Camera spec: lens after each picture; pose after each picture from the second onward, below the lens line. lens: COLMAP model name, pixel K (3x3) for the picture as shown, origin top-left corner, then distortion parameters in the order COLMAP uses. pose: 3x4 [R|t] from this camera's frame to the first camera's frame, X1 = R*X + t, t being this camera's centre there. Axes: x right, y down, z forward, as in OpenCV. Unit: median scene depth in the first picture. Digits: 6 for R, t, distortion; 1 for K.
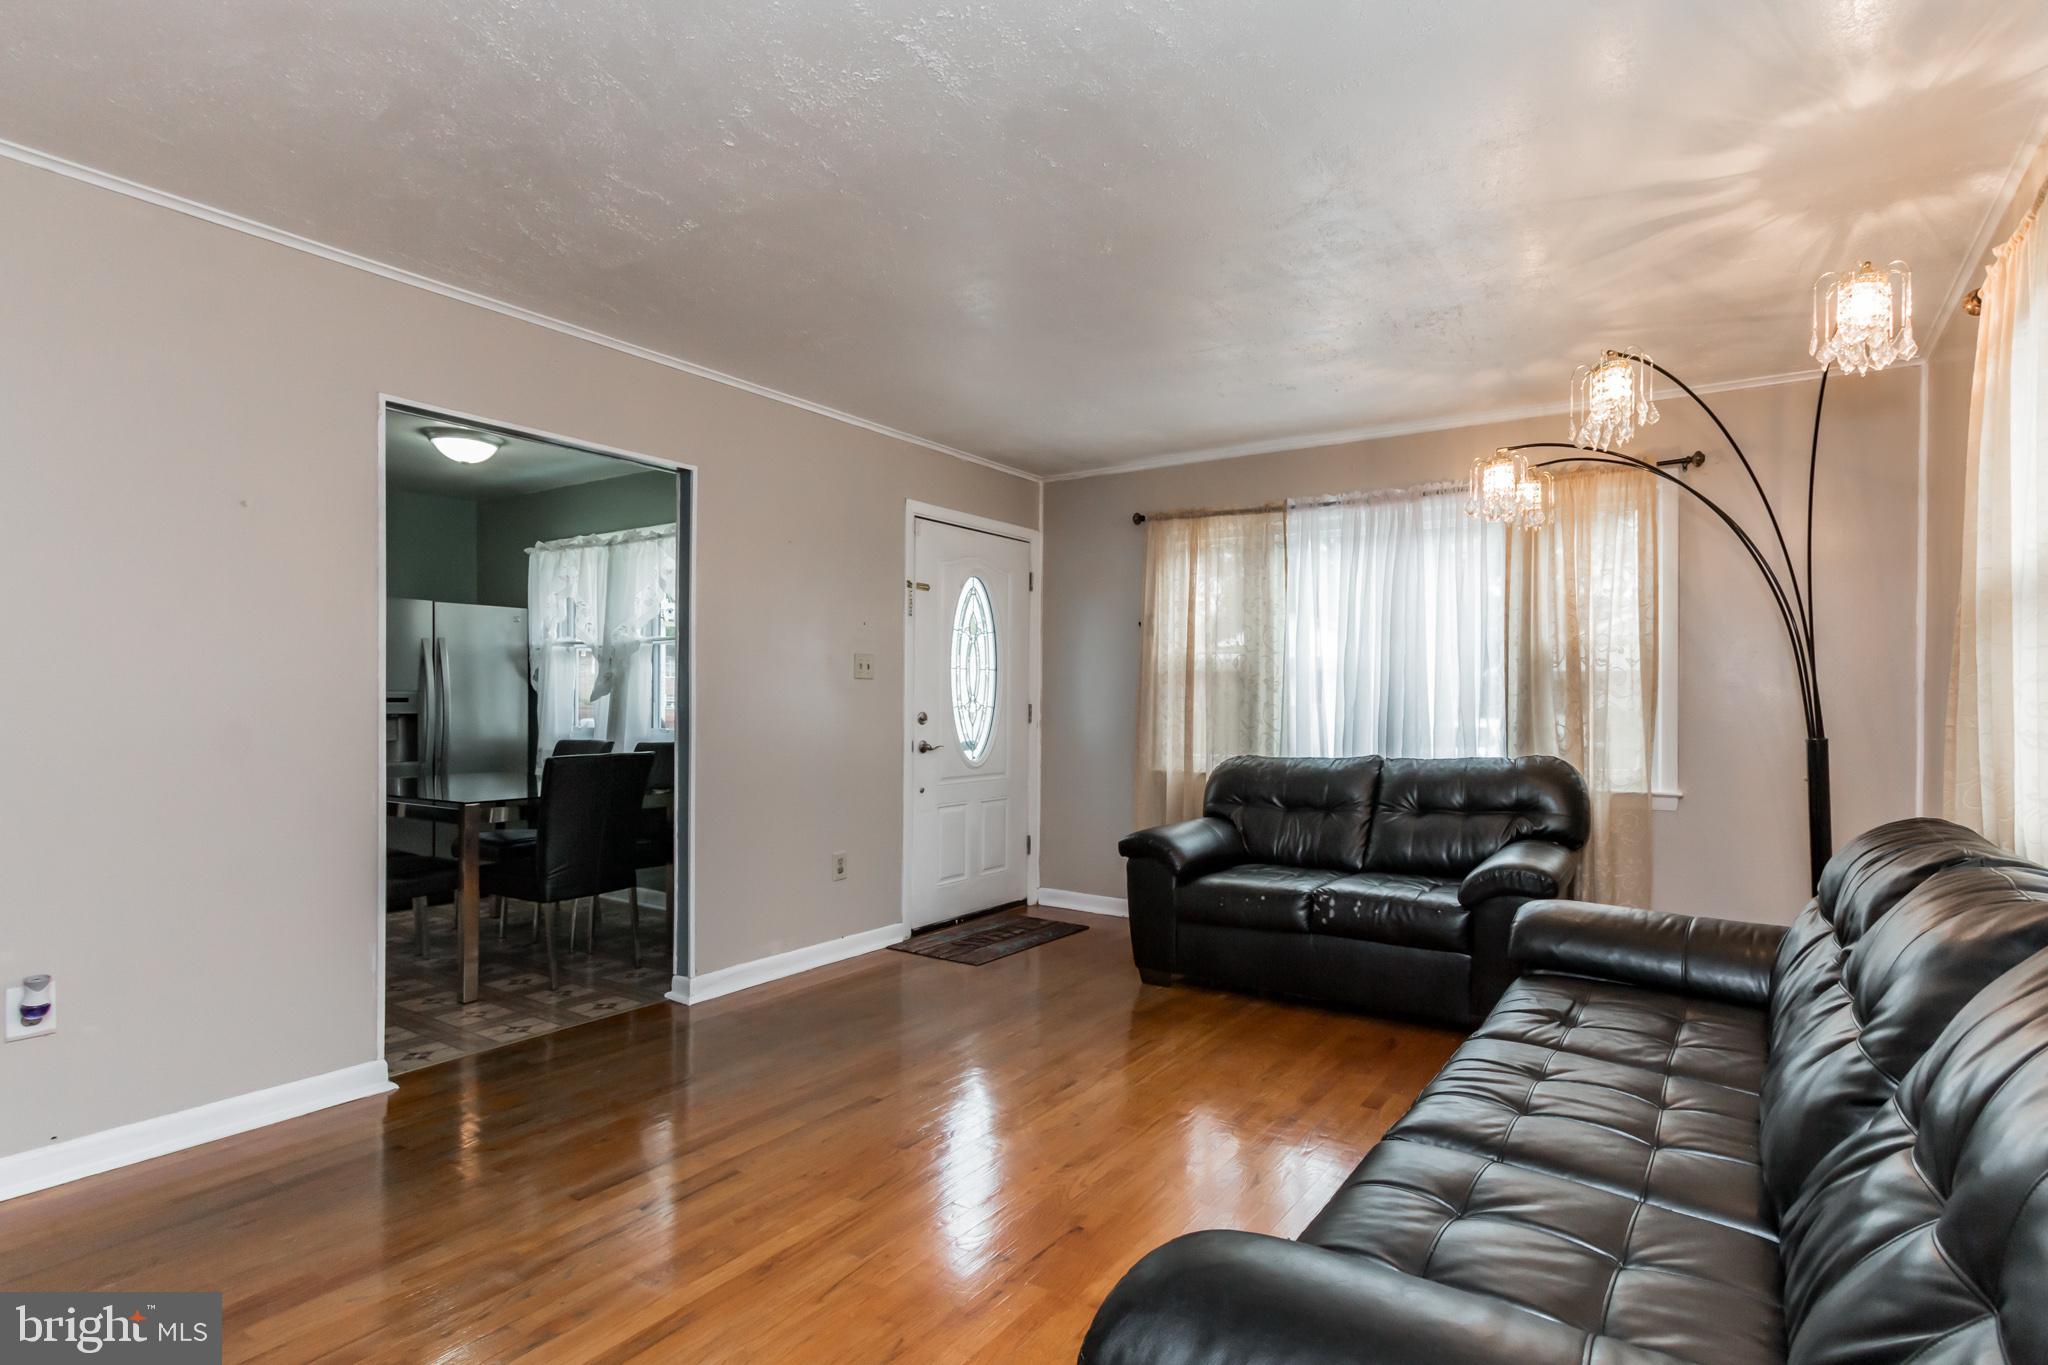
lens RADIAL K [[948.6, 0, 1025.9], [0, 948.6, 697.1], [0, 0, 1]] dist [0.002207, -0.000946]
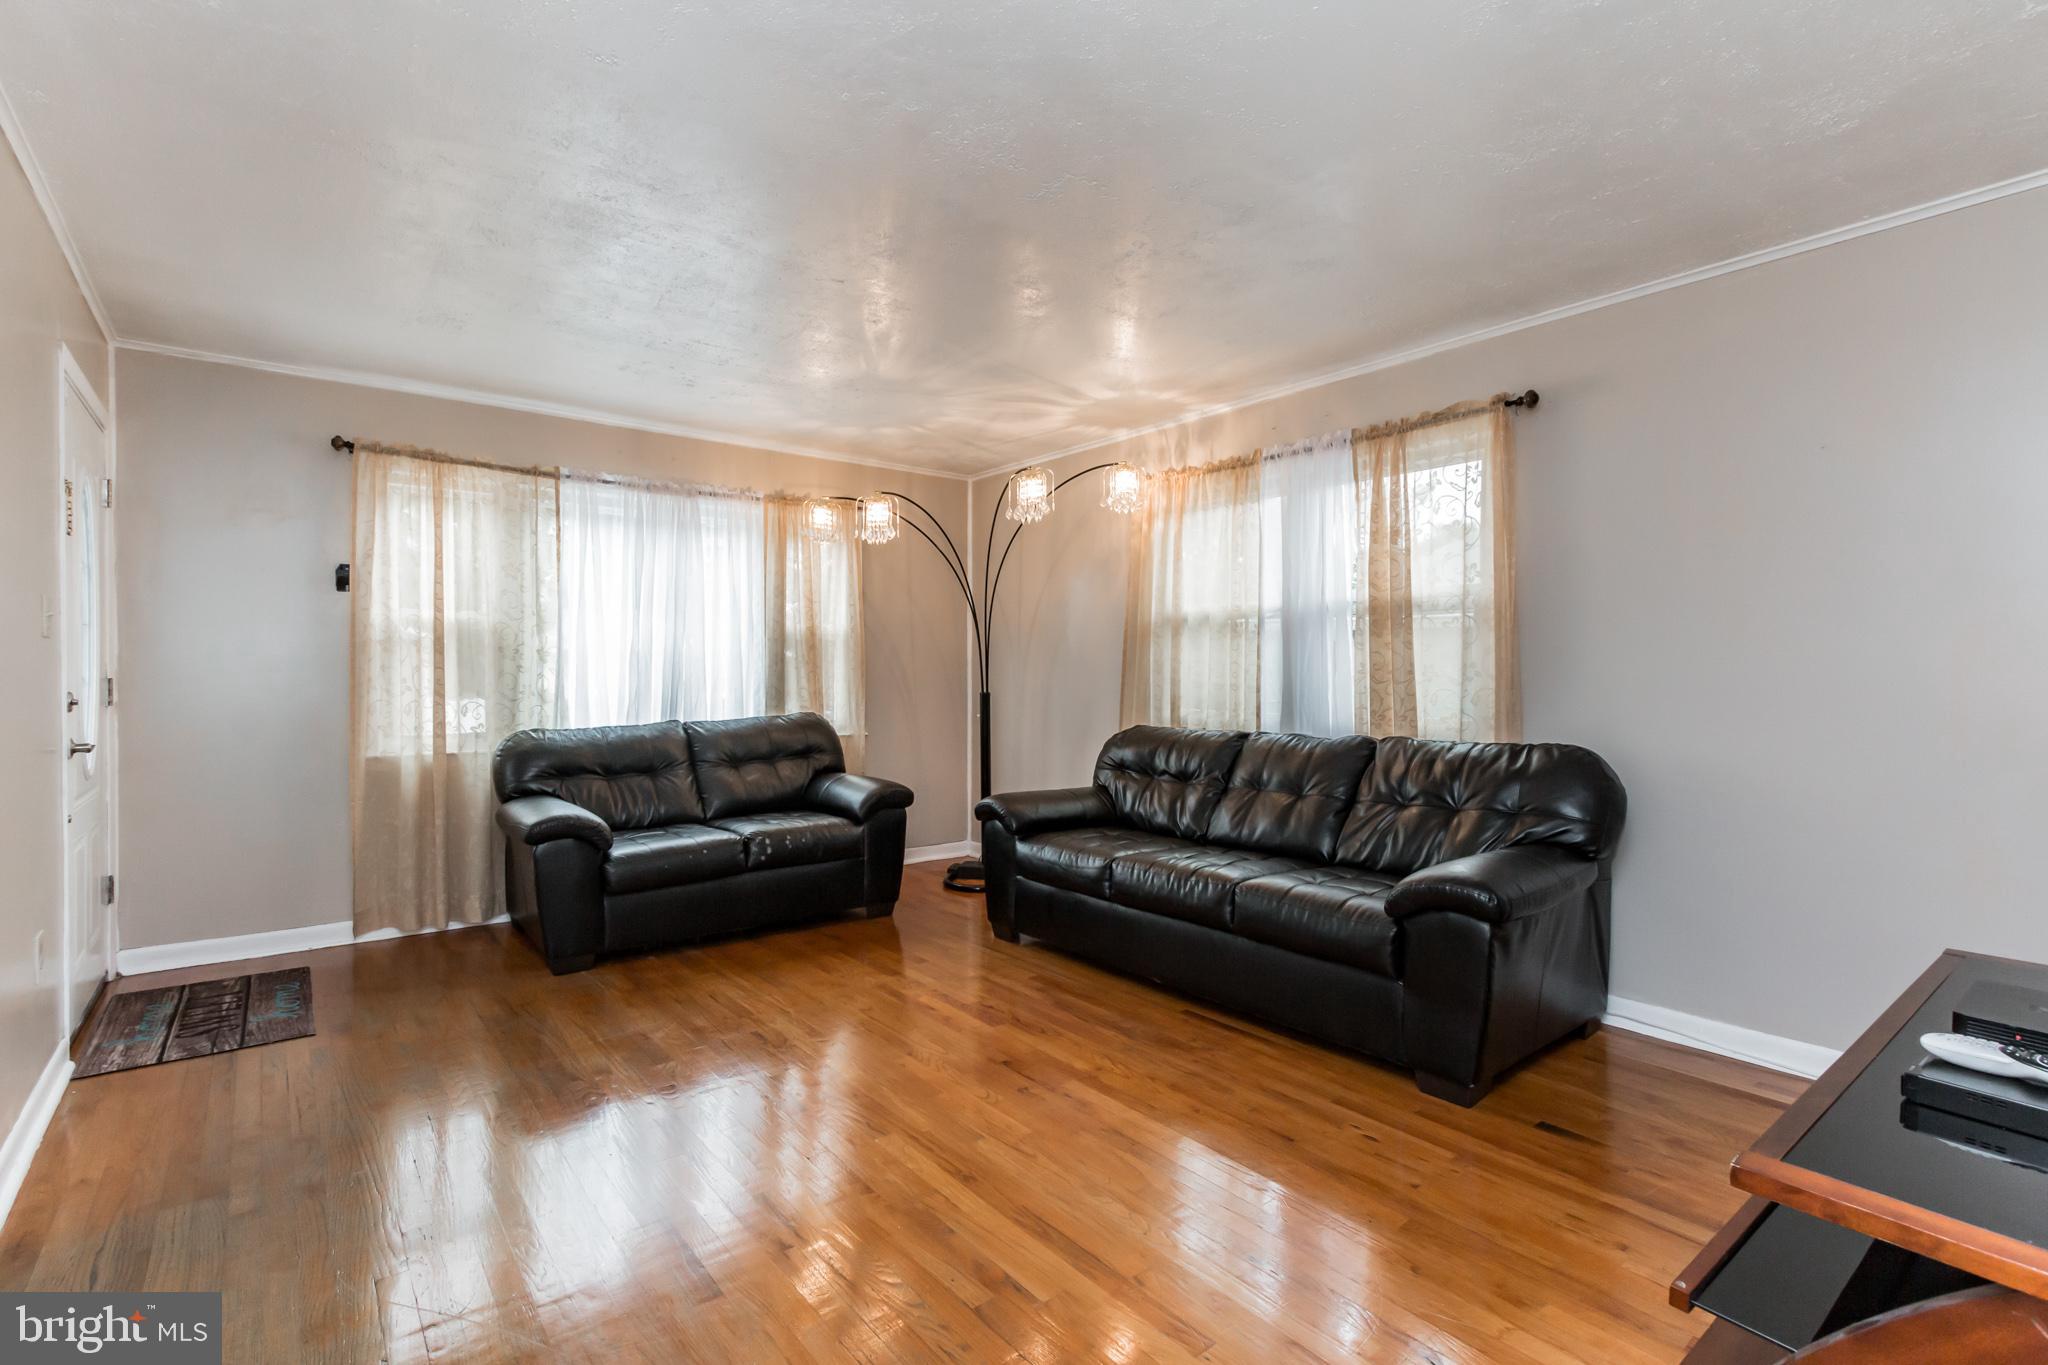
lens RADIAL K [[948.6, 0, 1026.4], [0, 948.6, 675.2], [0, 0, 1]] dist [0.002207, -0.000946]
pose [[0.341154, -0.007432, 0.939978, -0.513834], [-0.002098, 0.999960, 0.008668, -0.002177], [-0.940005, -0.004929, 0.341125, 0.218031]]
